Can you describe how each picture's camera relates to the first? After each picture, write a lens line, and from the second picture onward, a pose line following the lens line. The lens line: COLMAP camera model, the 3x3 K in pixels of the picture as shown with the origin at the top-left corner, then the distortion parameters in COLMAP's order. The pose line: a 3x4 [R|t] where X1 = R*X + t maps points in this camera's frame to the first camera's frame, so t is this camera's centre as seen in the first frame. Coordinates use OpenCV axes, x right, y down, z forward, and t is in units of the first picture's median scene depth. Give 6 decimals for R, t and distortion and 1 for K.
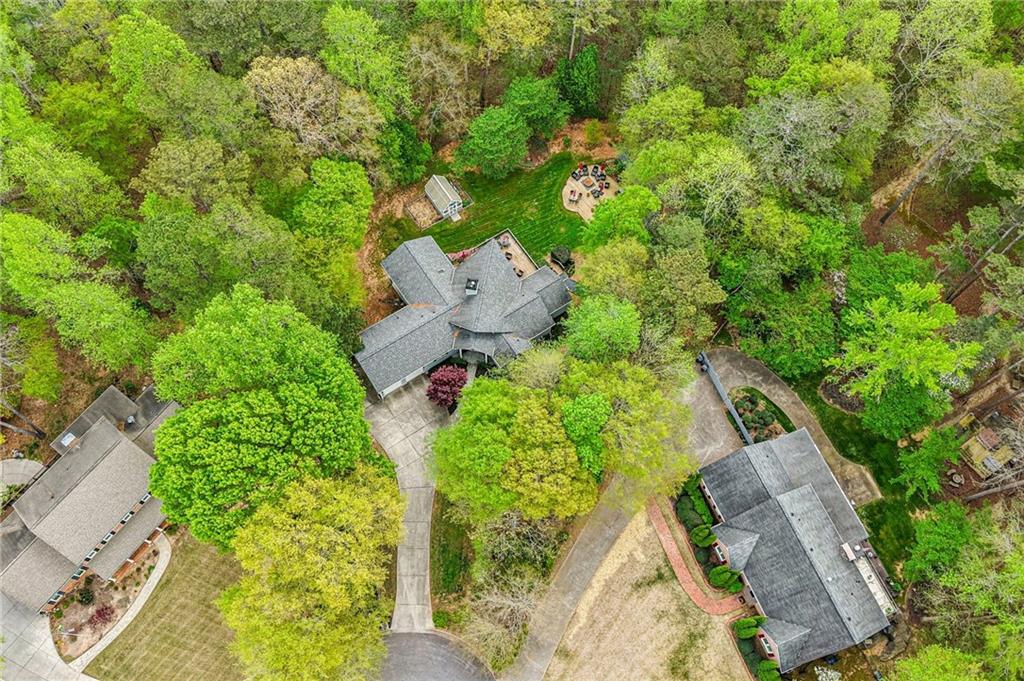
lens RADIAL K [[807.2, 0, 512.0], [0, 807.2, 340.5], [0, 0, 1]] dist [0.045033, -0.063773]
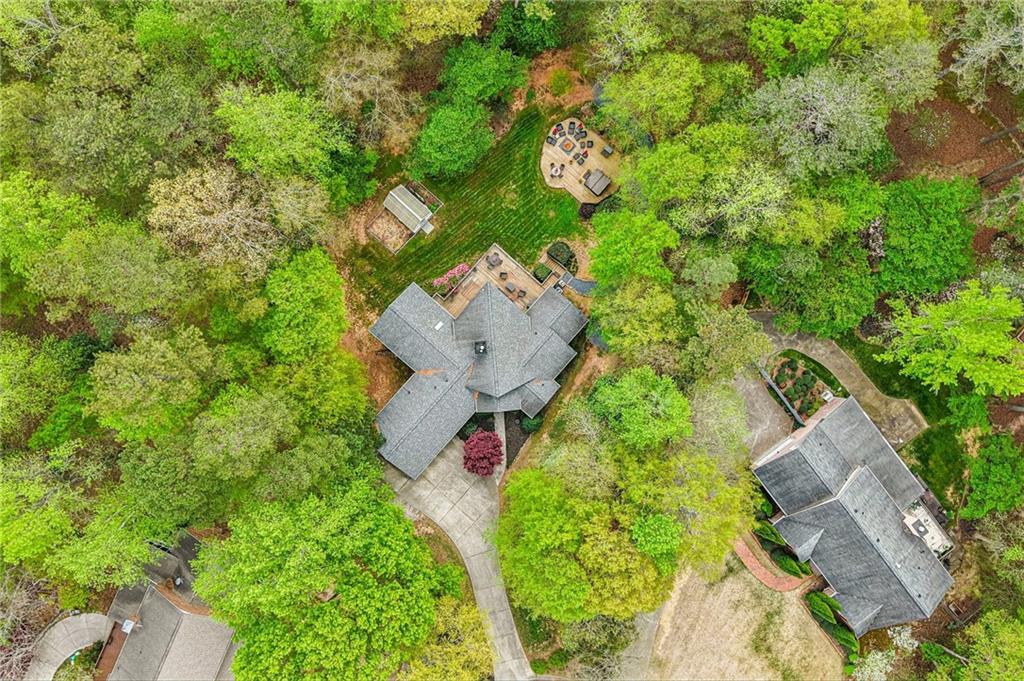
lens RADIAL K [[807.2, 0, 512.0], [0, 807.2, 340.5], [0, 0, 1]] dist [0.045033, -0.063773]
pose [[0.968720, -0.248151, -0.001709, -0.012661], [0.228442, 0.889045, 0.396754, -0.420504], [-0.096935, -0.384734, 0.917924, 0.175281]]
